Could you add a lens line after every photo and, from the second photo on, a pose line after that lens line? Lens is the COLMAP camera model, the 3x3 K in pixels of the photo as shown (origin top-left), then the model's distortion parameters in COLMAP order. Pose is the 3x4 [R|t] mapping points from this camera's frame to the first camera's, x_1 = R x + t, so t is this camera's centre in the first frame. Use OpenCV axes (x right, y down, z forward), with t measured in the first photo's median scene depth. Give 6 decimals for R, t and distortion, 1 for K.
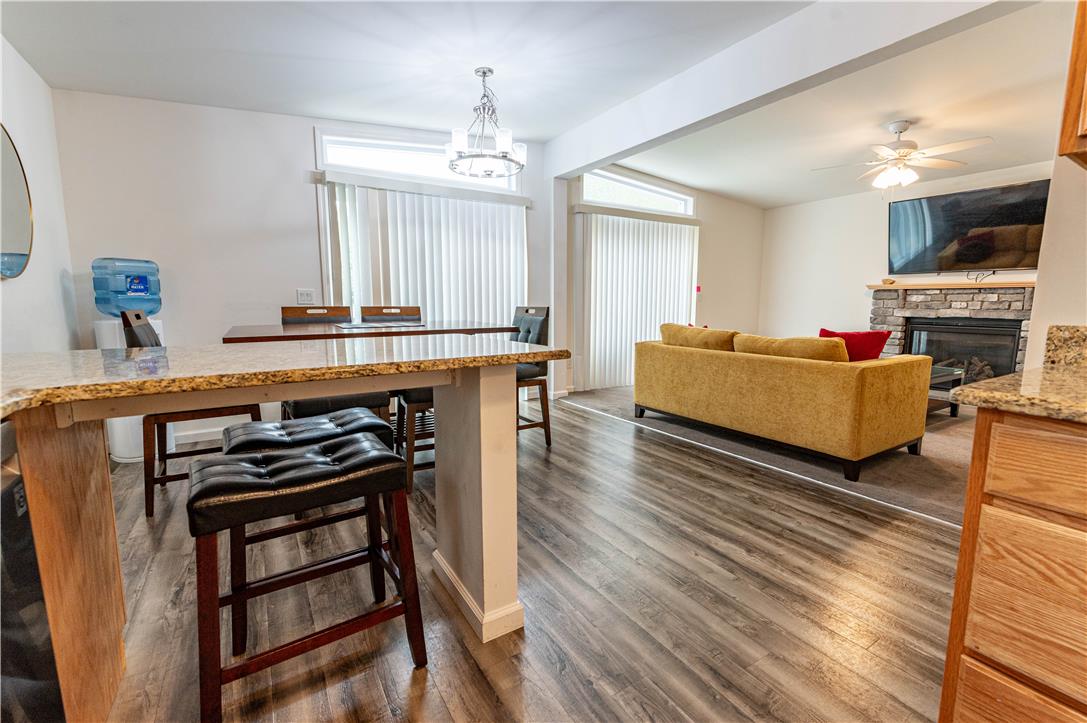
lens RADIAL K [[469.2, 0, 546.0], [0, 469.2, 360.6], [0, 0, 1]] dist [-0.000525, 0.001130]
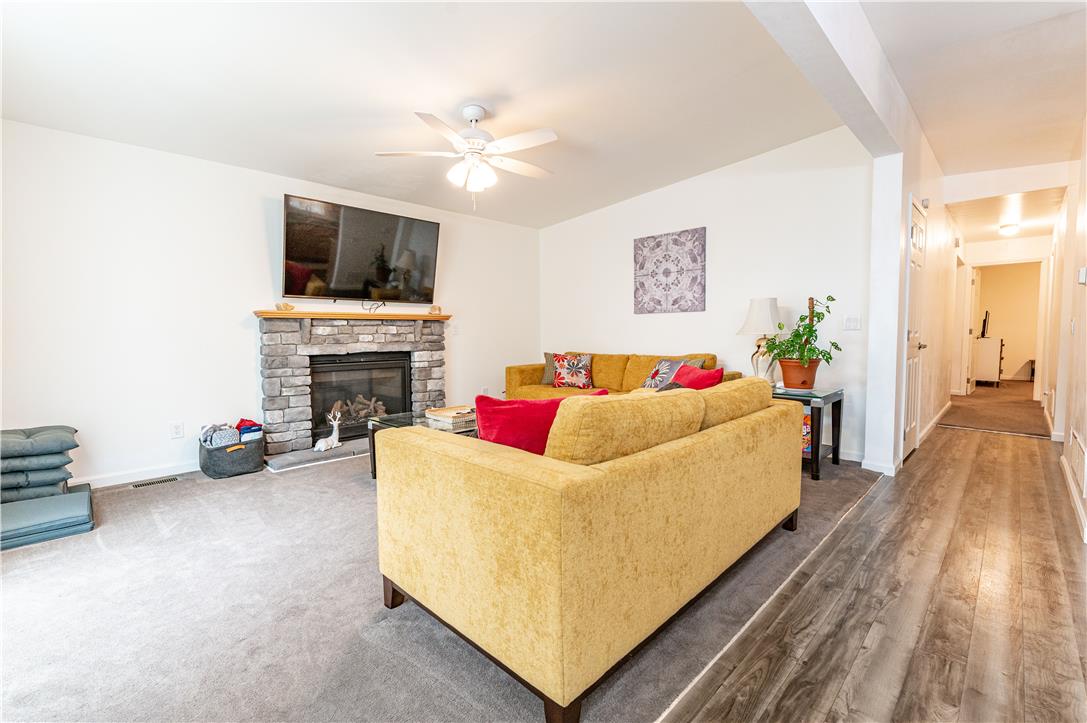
lens RADIAL K [[469.2, 0, 555.4], [0, 469.2, 360.3], [0, 0, 1]] dist [-0.000525, 0.001130]
pose [[-0.227679, -0.058705, 0.971965, -0.079708], [0.130350, 0.987359, 0.090169, -0.162988], [-0.964972, 0.147226, -0.217149, 1.262240]]
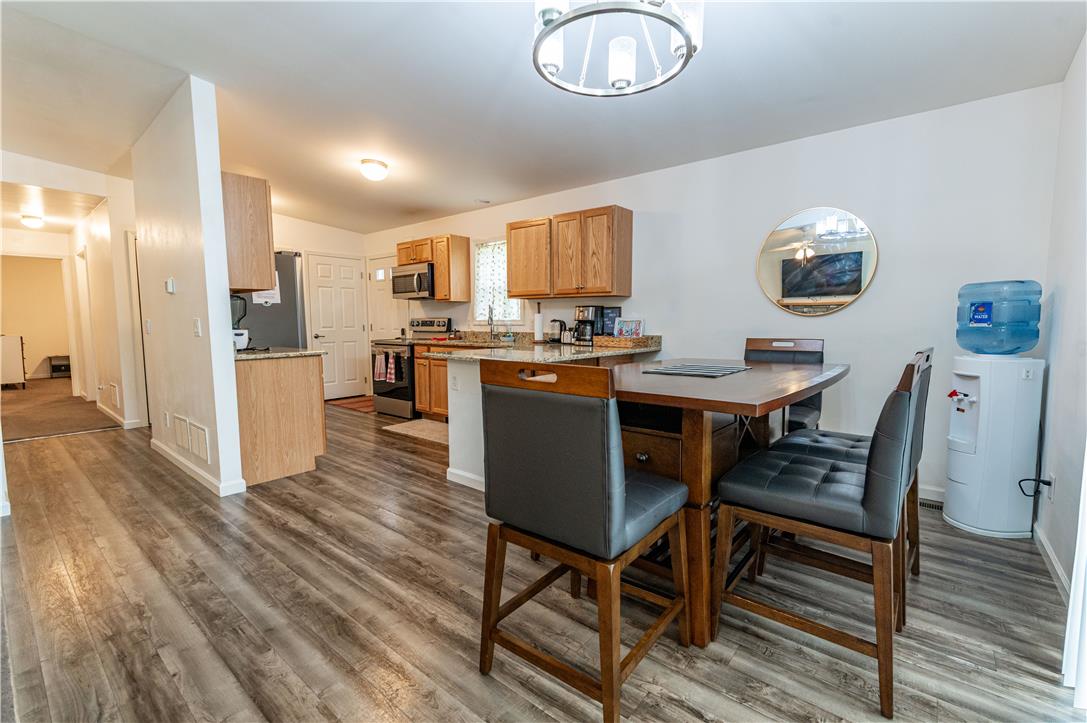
lens RADIAL K [[469.2, 0, 545.2], [0, 469.2, 357.6], [0, 0, 1]] dist [-0.000525, 0.001130]
pose [[-0.950643, 0.025366, -0.309250, 0.078817], [-0.038591, 0.979249, 0.198953, -0.195844], [0.307879, 0.201067, -0.929937, 1.367148]]
